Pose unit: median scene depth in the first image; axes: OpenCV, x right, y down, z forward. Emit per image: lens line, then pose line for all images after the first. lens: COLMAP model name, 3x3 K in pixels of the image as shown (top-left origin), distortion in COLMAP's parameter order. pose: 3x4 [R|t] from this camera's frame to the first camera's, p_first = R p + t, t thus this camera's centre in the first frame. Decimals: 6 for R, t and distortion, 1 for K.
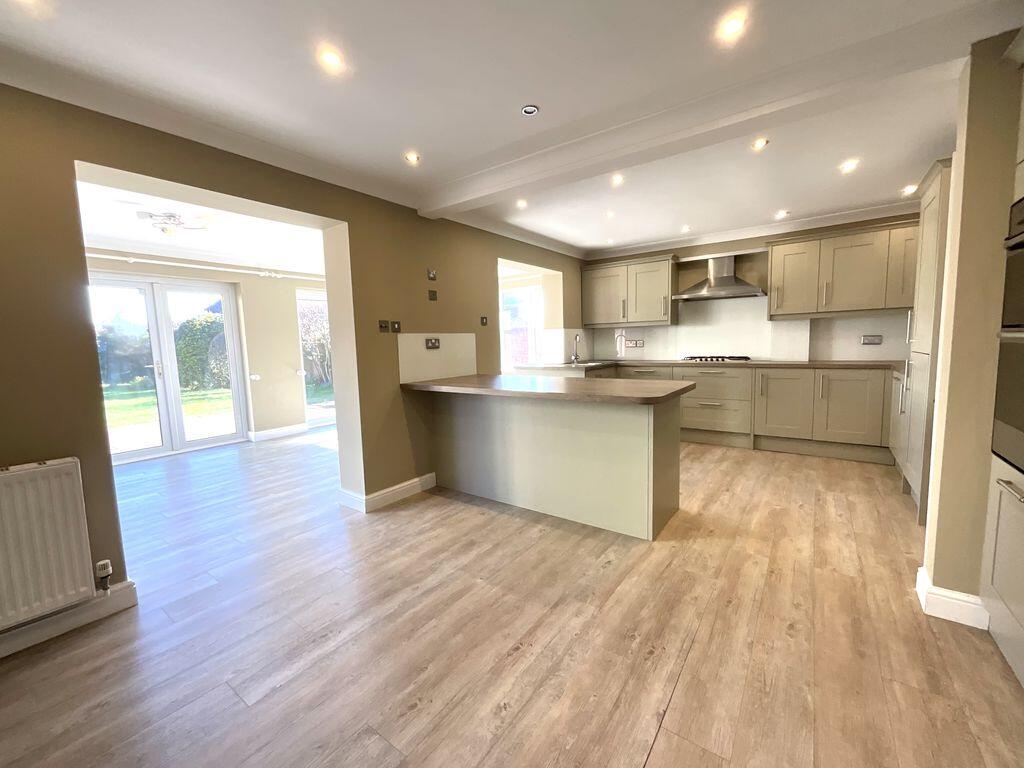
lens RADIAL K [[414.7, 0, 513.8], [0, 414.7, 383.0], [0, 0, 1]] dist [-0.000725, -0.000219]
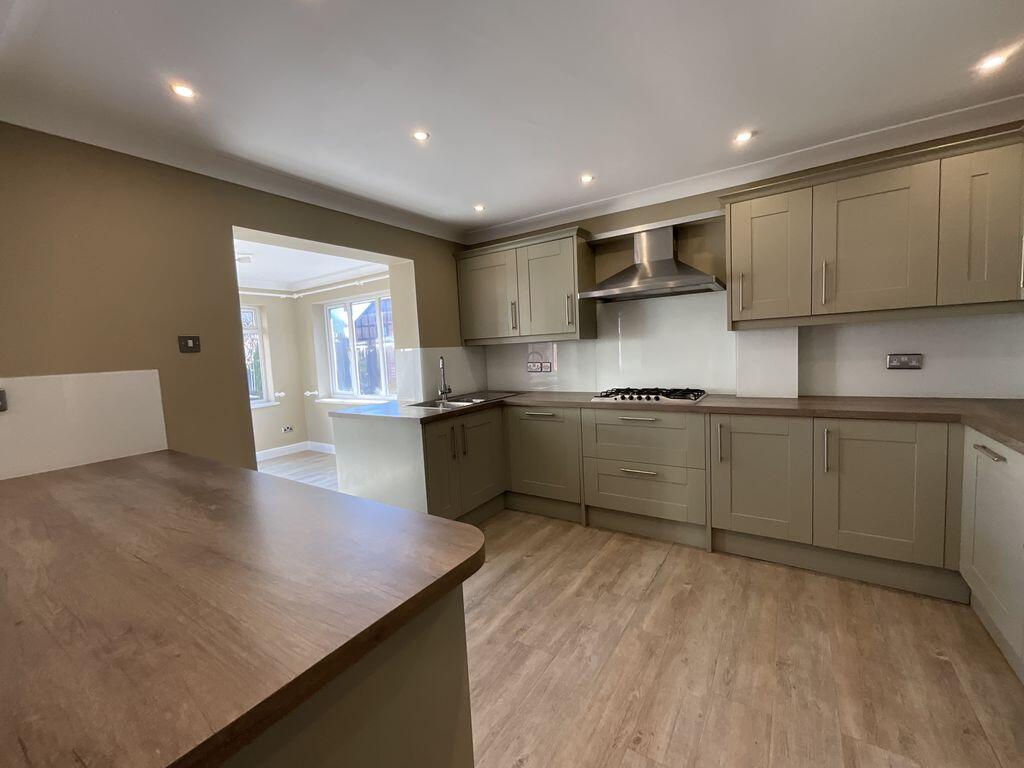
lens RADIAL K [[414.7, 0, 511.1], [0, 414.7, 383.5], [0, 0, 1]] dist [-0.000725, -0.000219]
pose [[0.998932, -0.024999, 0.038850, 0.273252], [0.025731, 0.999499, -0.018444, -0.070978], [-0.038369, 0.019424, 0.999075, 0.415402]]
